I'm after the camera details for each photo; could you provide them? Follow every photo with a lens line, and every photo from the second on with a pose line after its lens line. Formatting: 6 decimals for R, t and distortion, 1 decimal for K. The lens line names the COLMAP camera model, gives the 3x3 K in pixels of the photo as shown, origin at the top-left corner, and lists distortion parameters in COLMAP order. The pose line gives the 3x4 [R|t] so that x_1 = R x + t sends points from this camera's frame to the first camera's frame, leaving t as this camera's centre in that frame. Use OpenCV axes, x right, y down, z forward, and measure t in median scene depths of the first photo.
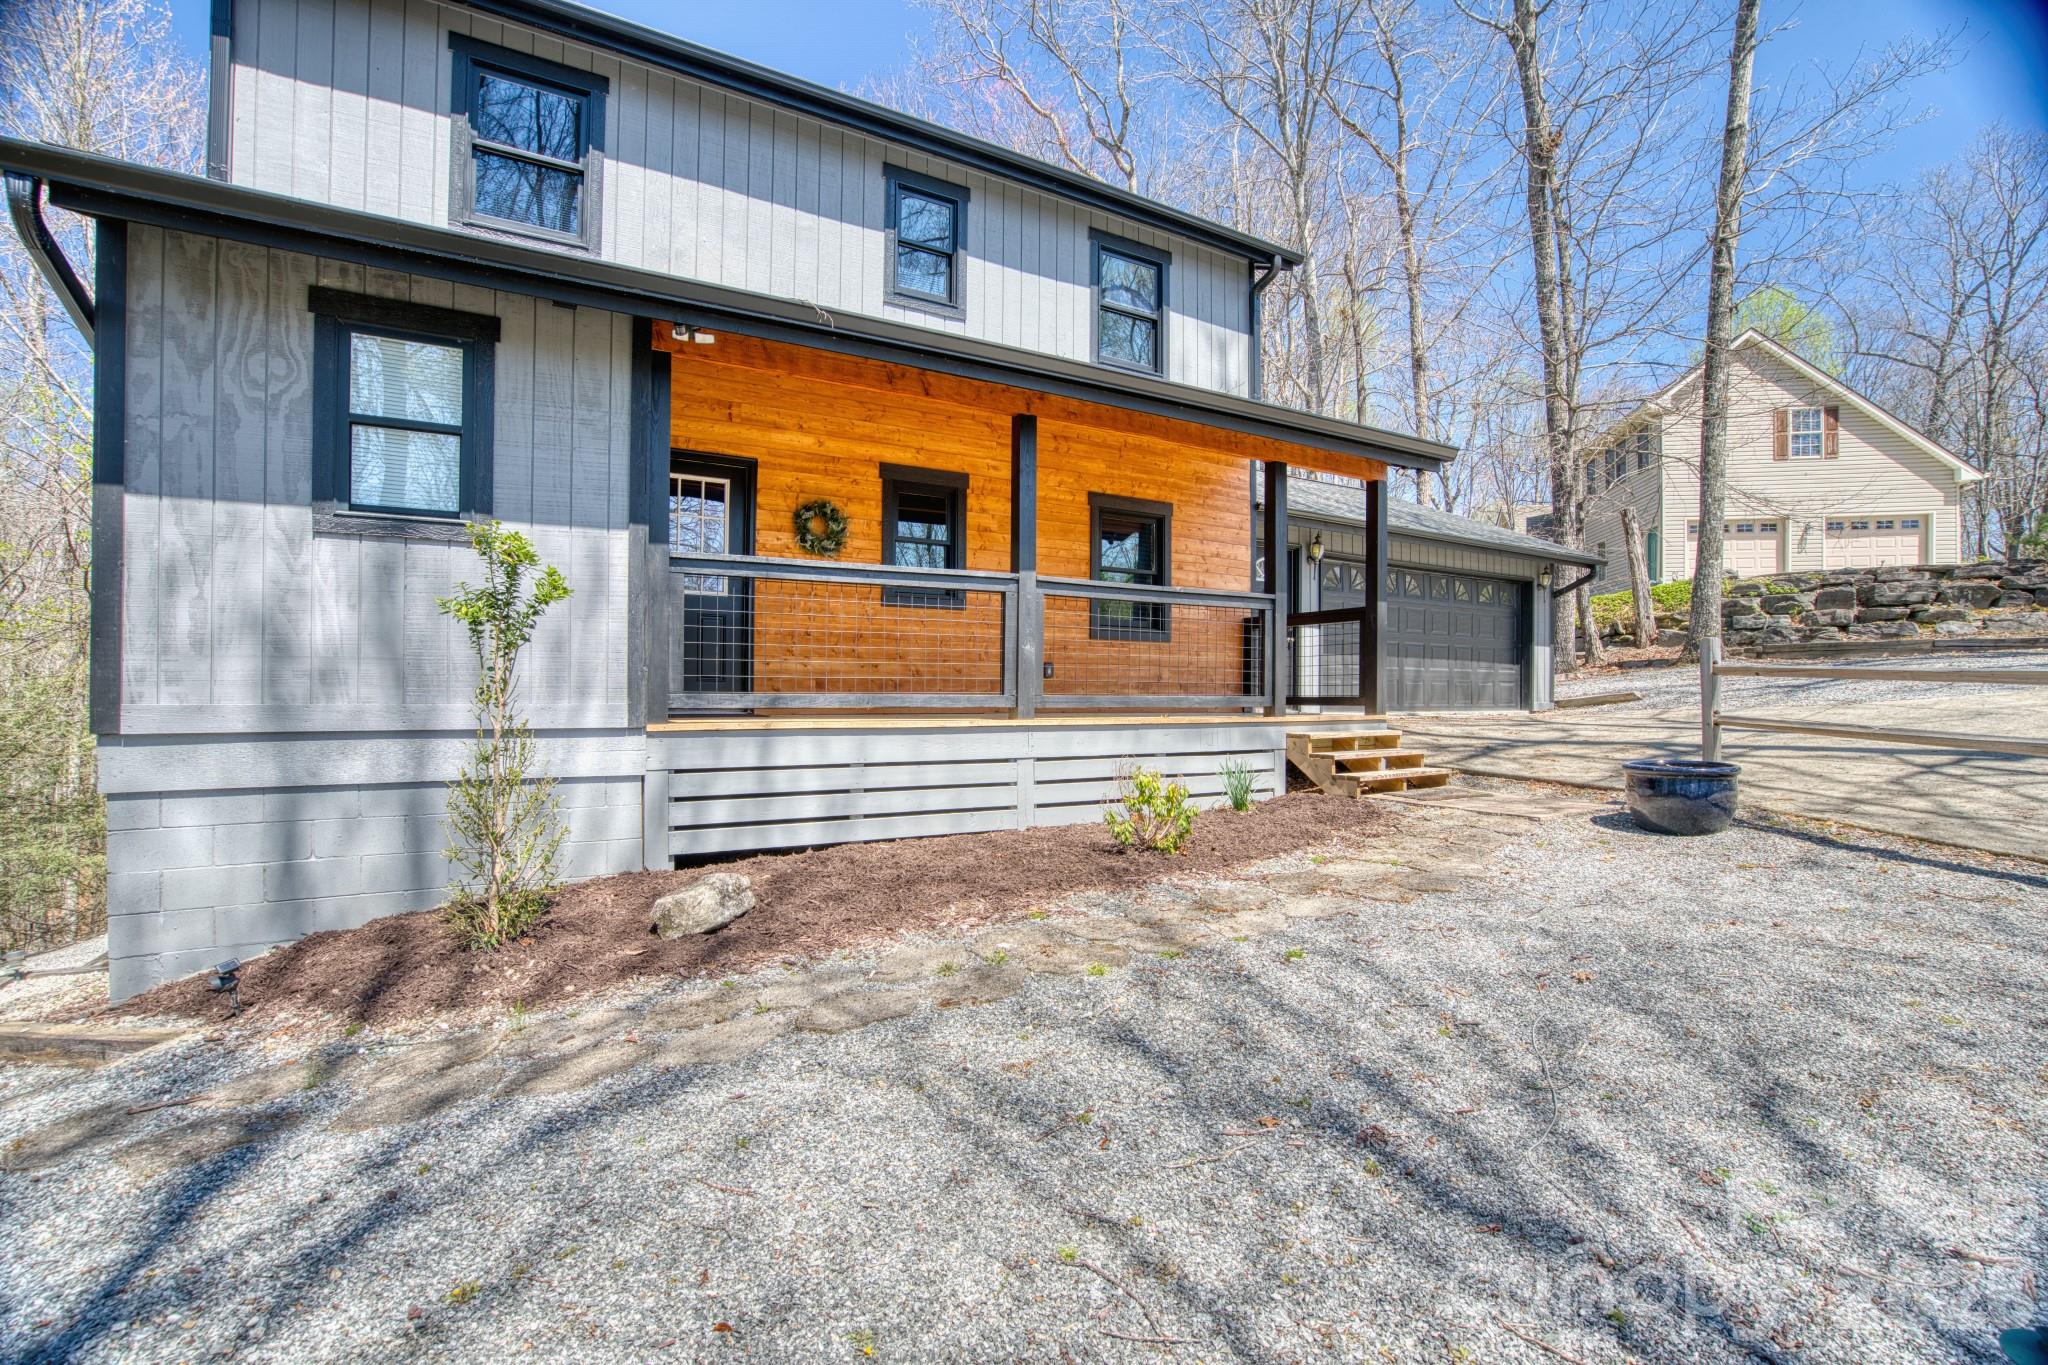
lens RADIAL K [[937.6, 0, 1002.4], [0, 937.6, 687.2], [0, 0, 1]] dist [-0.066061, 0.024568]
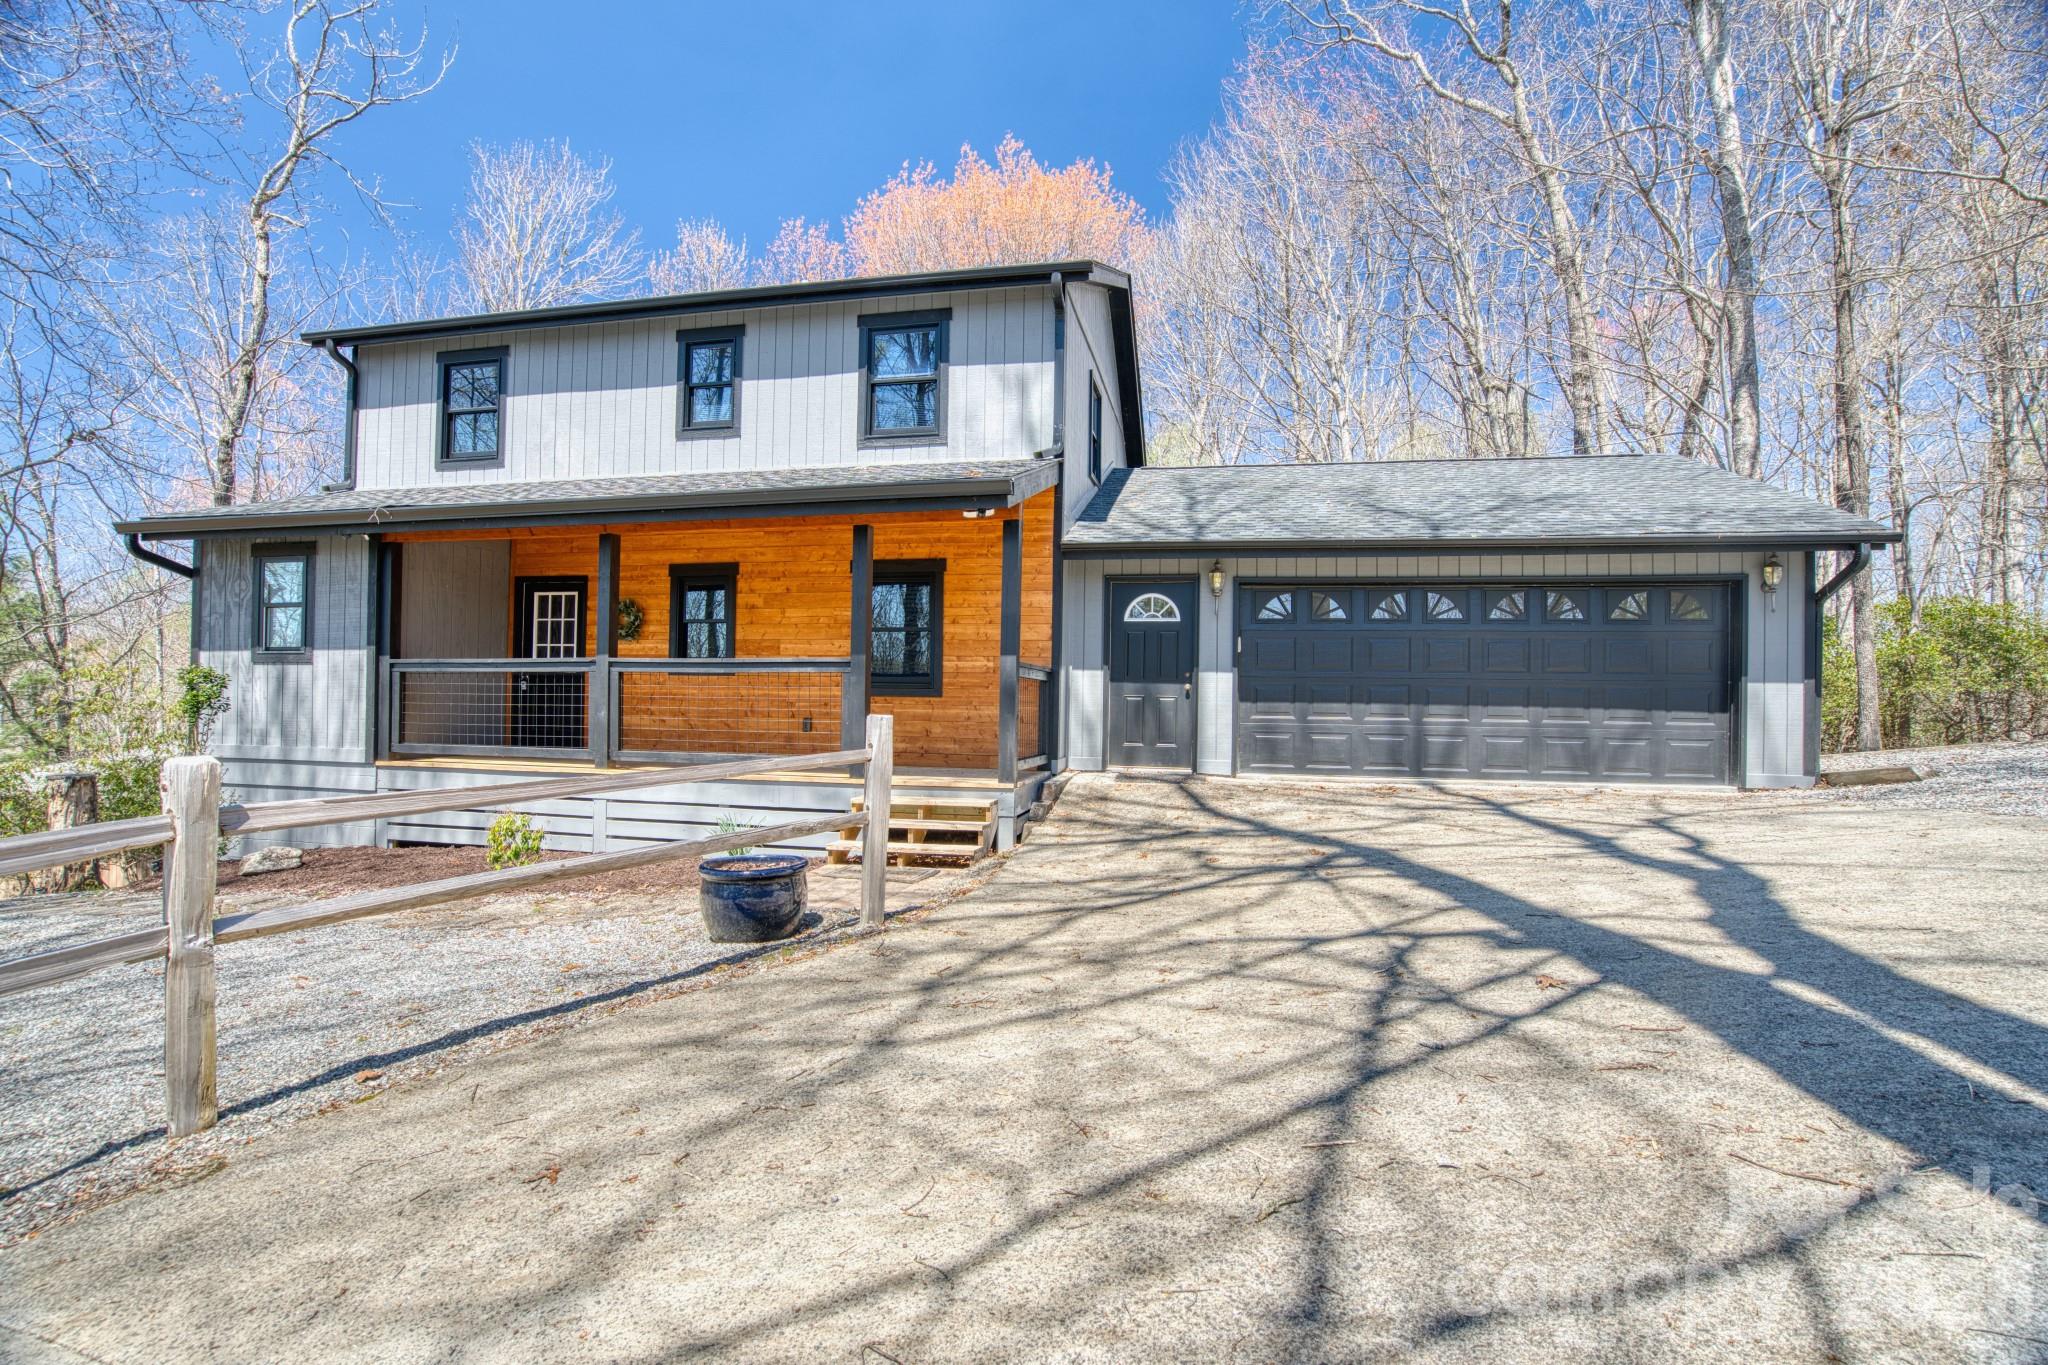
lens RADIAL K [[953.2, 0, 1009.9], [0, 953.2, 688.1], [0, 0, 1]] dist [-0.065229, 0.025106]
pose [[0.734972, -0.005889, -0.678072, 1.175208], [-0.005238, 0.999883, -0.014361, -0.055069], [0.678077, 0.014106, 0.734855, 0.376411]]
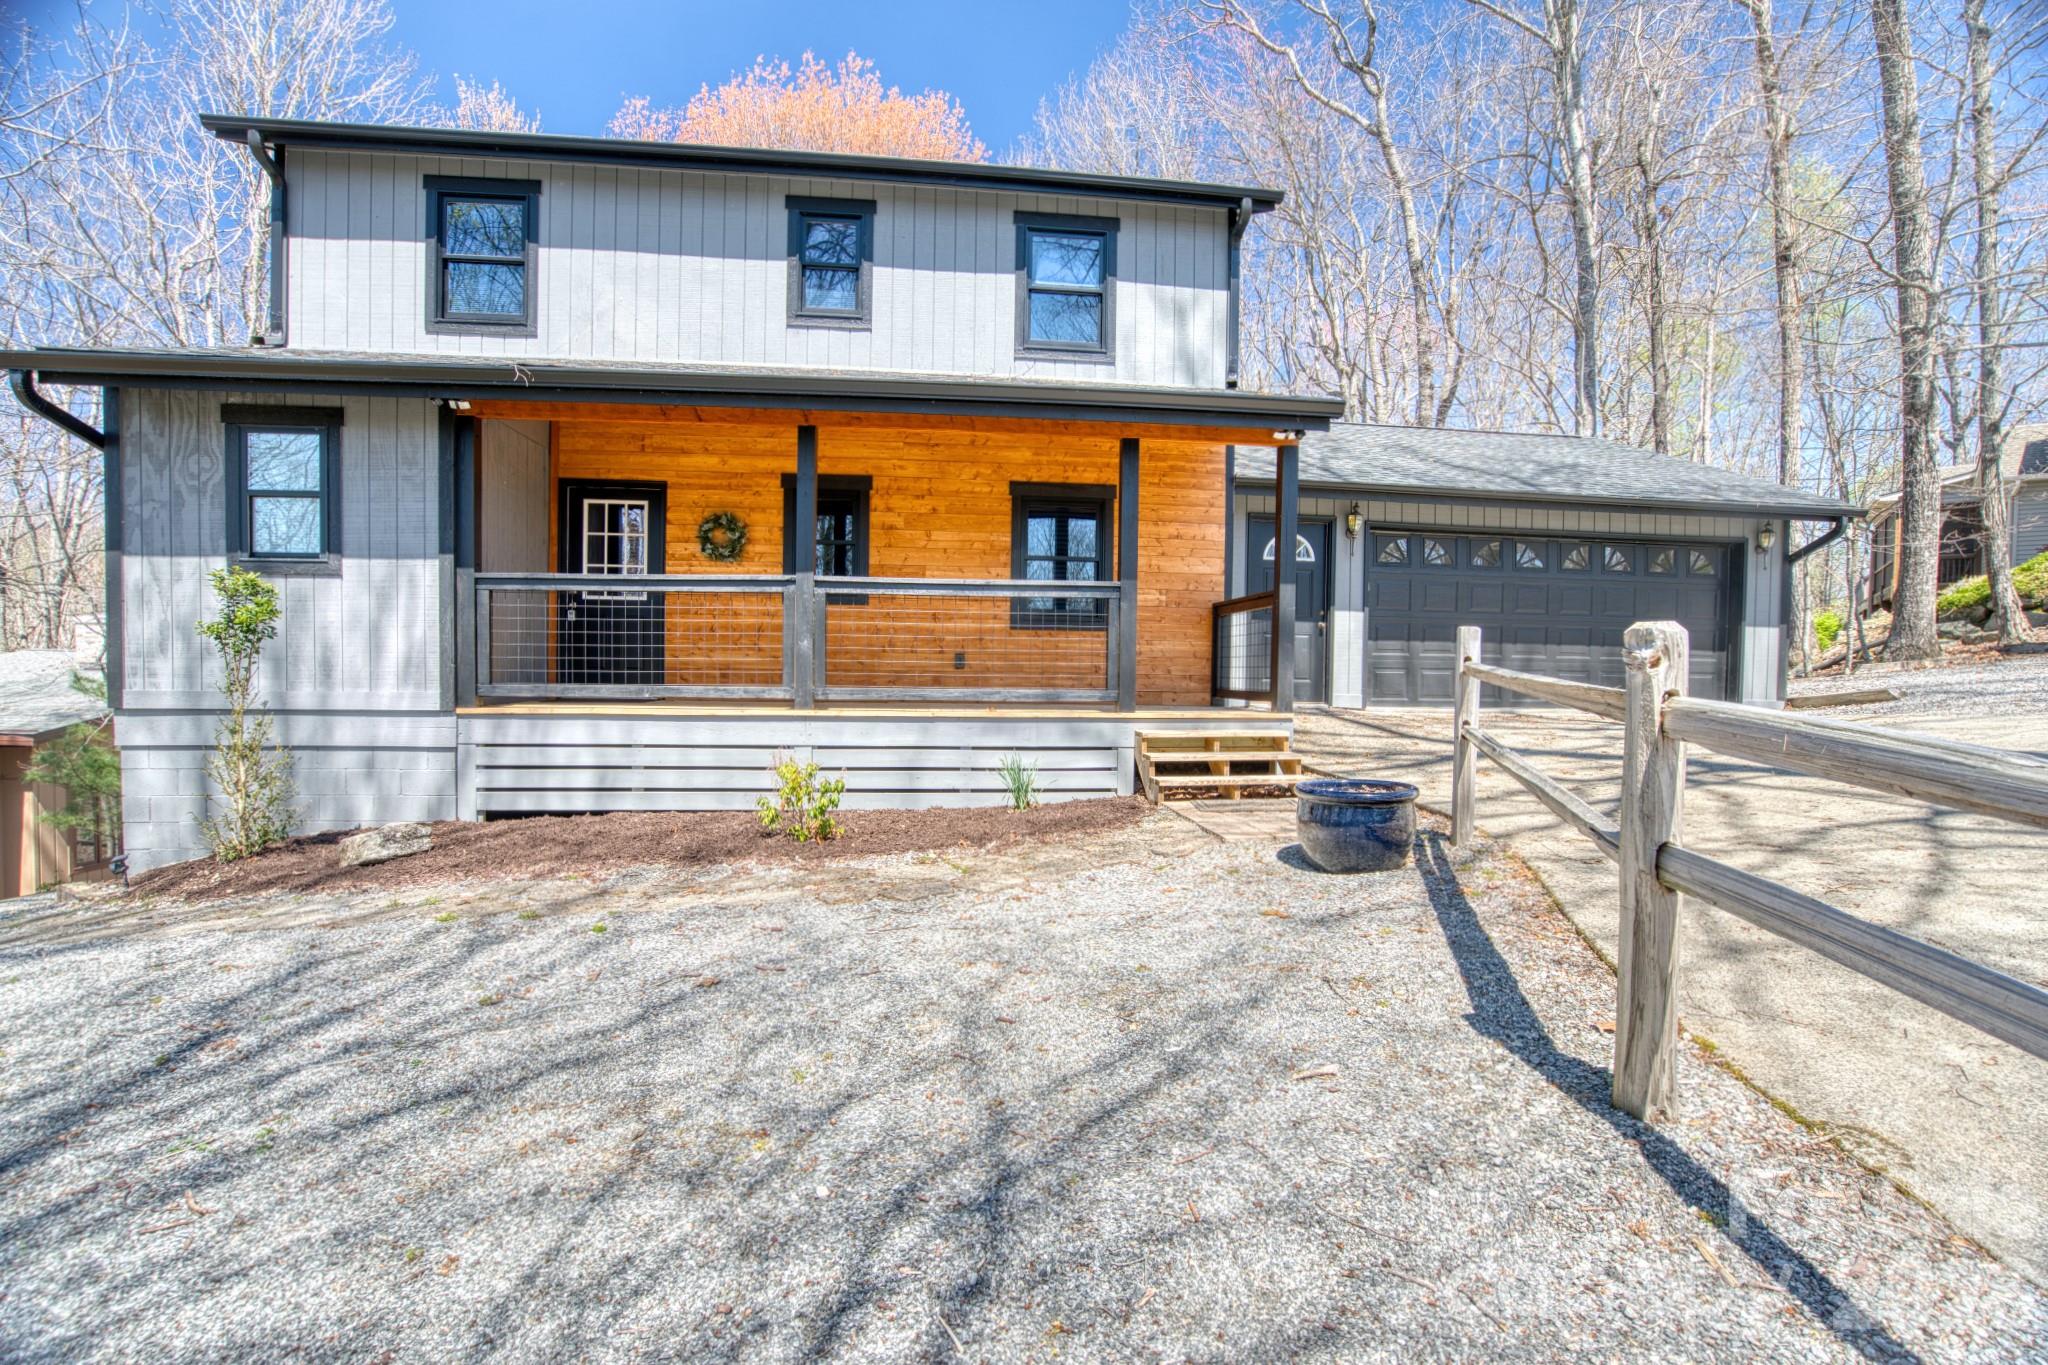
lens RADIAL K [[953.2, 0, 1009.9], [0, 953.2, 688.1], [0, 0, 1]] dist [-0.065229, 0.025106]
pose [[0.916812, 0.013039, -0.399106, 0.598770], [-0.004241, 0.999728, 0.022920, -0.015102], [0.399296, -0.019321, 0.916618, 0.083007]]
